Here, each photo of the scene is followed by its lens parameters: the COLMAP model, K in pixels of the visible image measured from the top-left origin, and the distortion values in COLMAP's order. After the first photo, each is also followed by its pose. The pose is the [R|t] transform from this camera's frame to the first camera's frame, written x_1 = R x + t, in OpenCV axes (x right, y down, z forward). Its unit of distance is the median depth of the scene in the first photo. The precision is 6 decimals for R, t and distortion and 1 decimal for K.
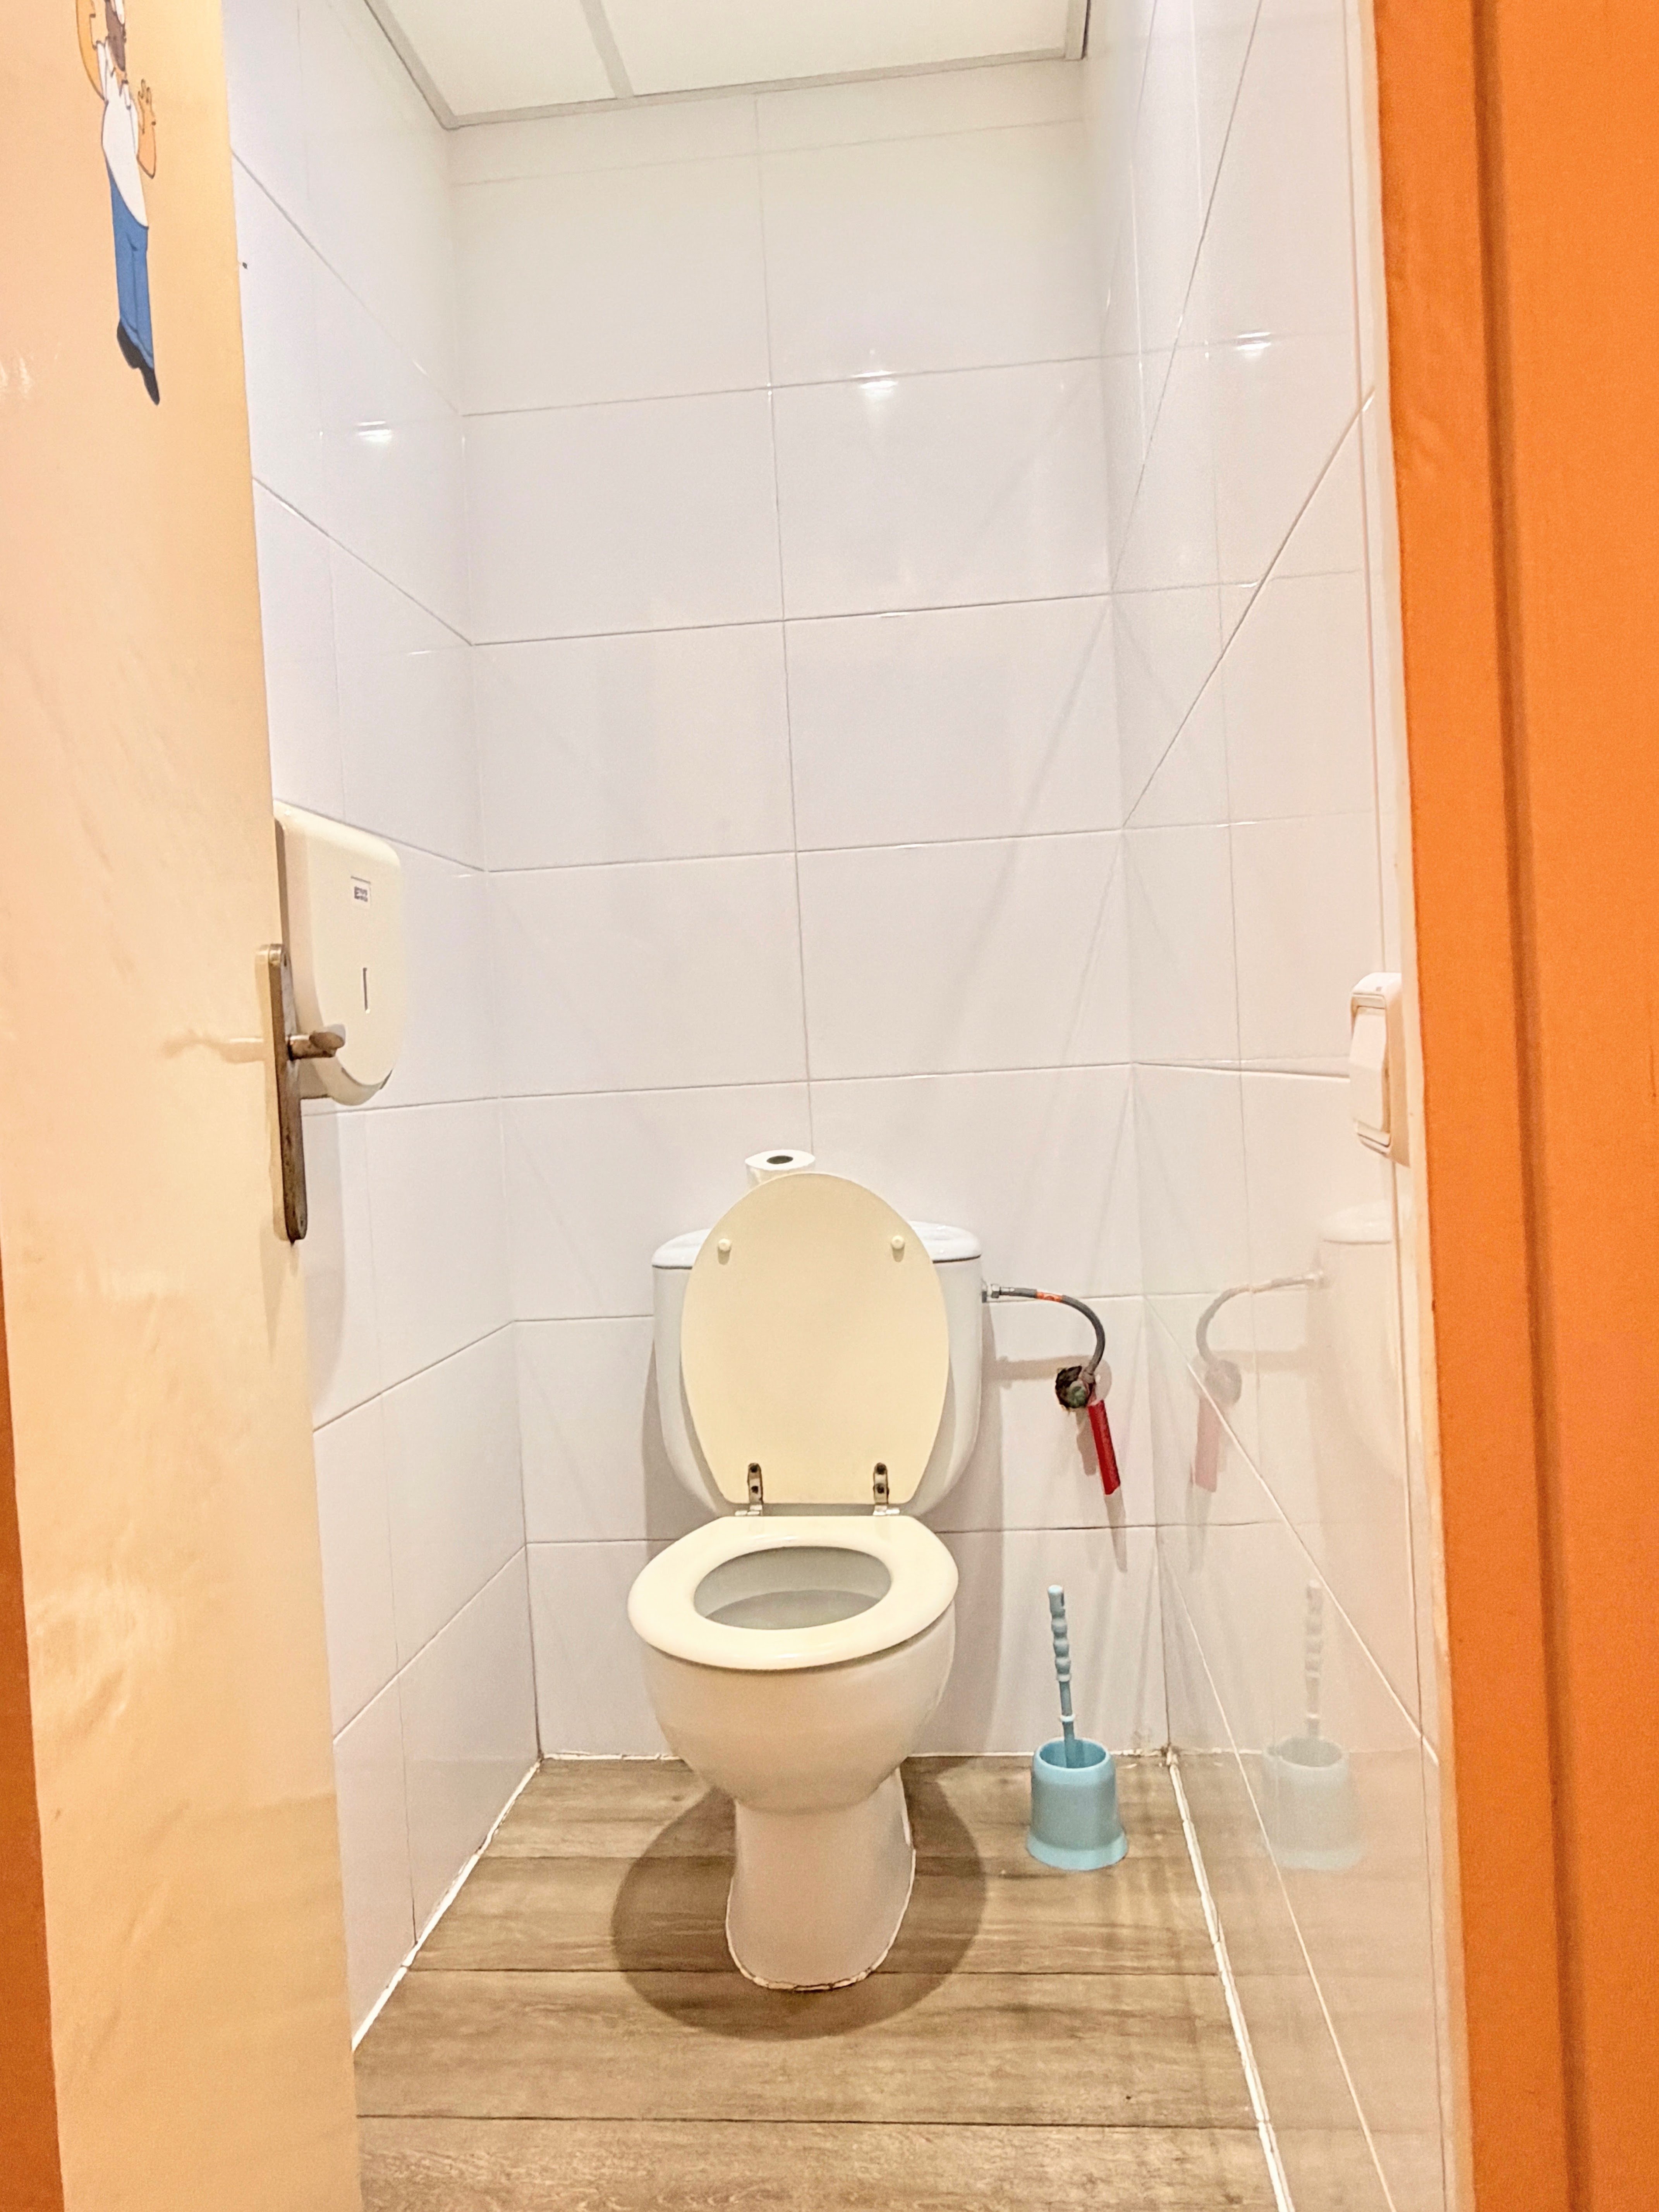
lens RADIAL K [[1543.3, 0, 839.6], [0, 1543.3, 1104.7], [0, 0, 1]] dist [-0.002305, 0.005978]
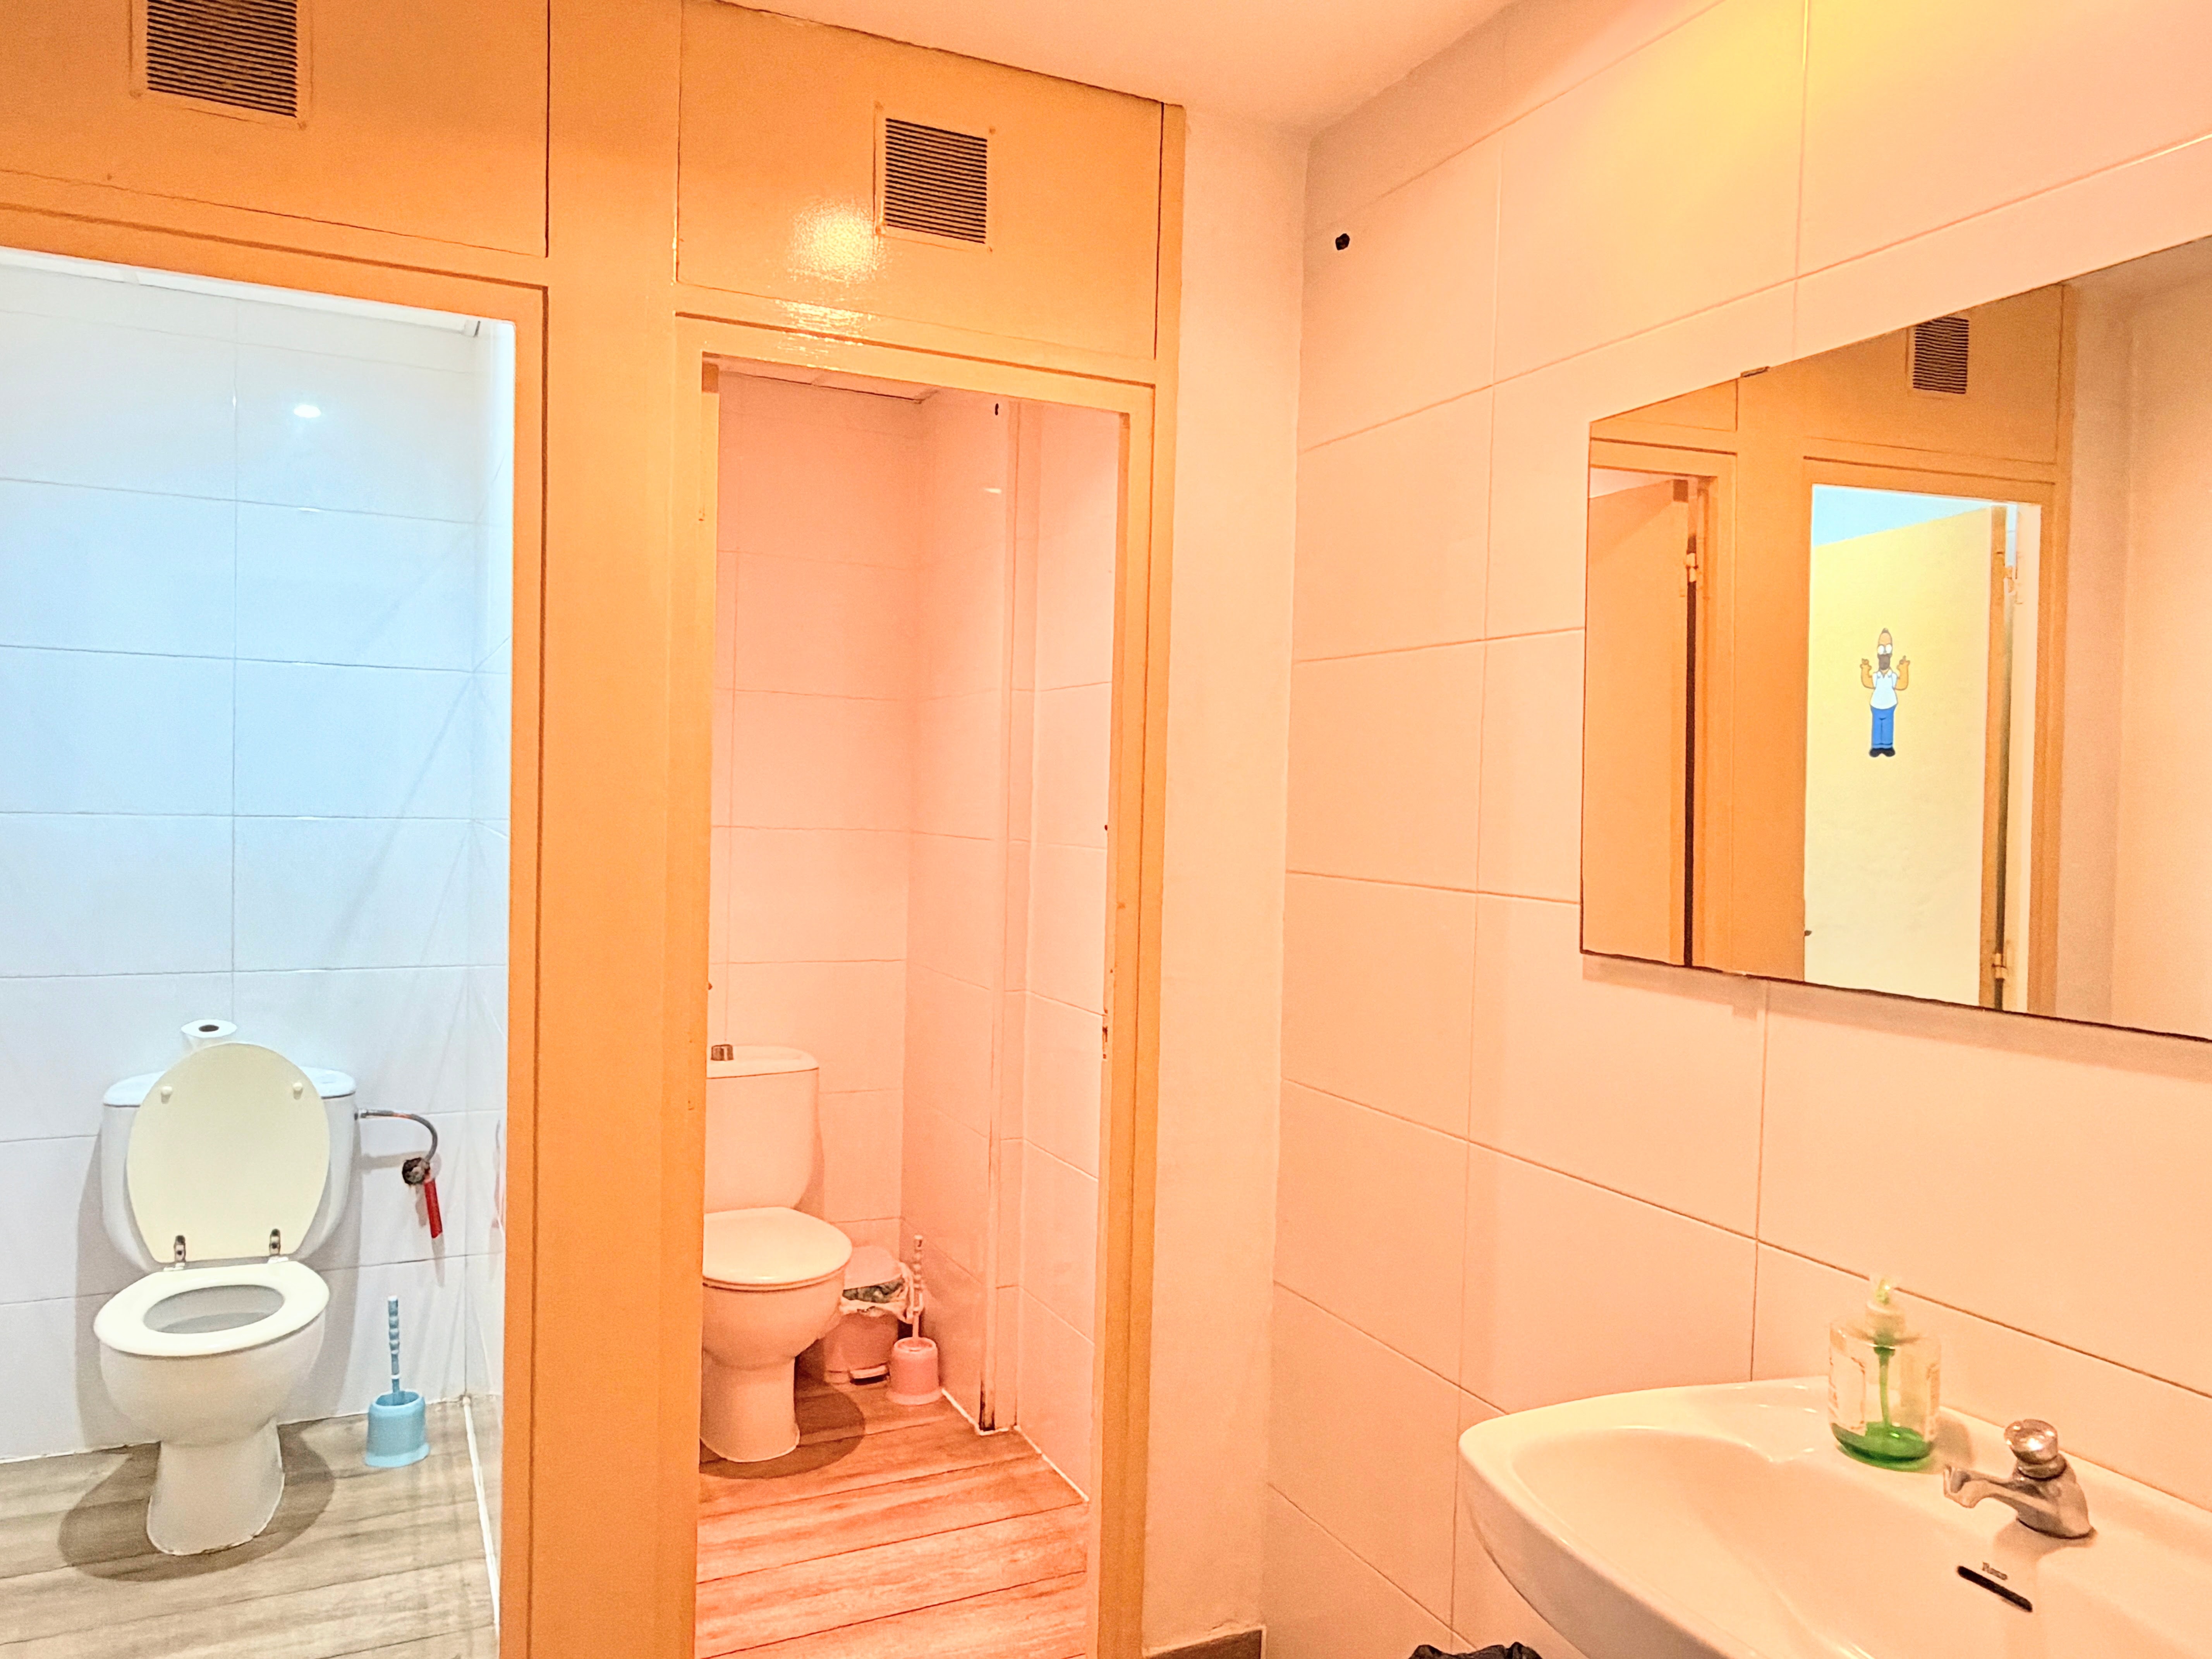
lens RADIAL K [[1543.3, 0, 1111.7], [0, 1543.3, 835.7], [0, 0, 1]] dist [-0.002305, 0.005978]
pose [[0.850977, 0.058367, 0.521950, -0.094023], [-0.056694, 0.998207, -0.019192, -0.186944], [-0.522134, -0.013259, 0.852760, -0.784995]]
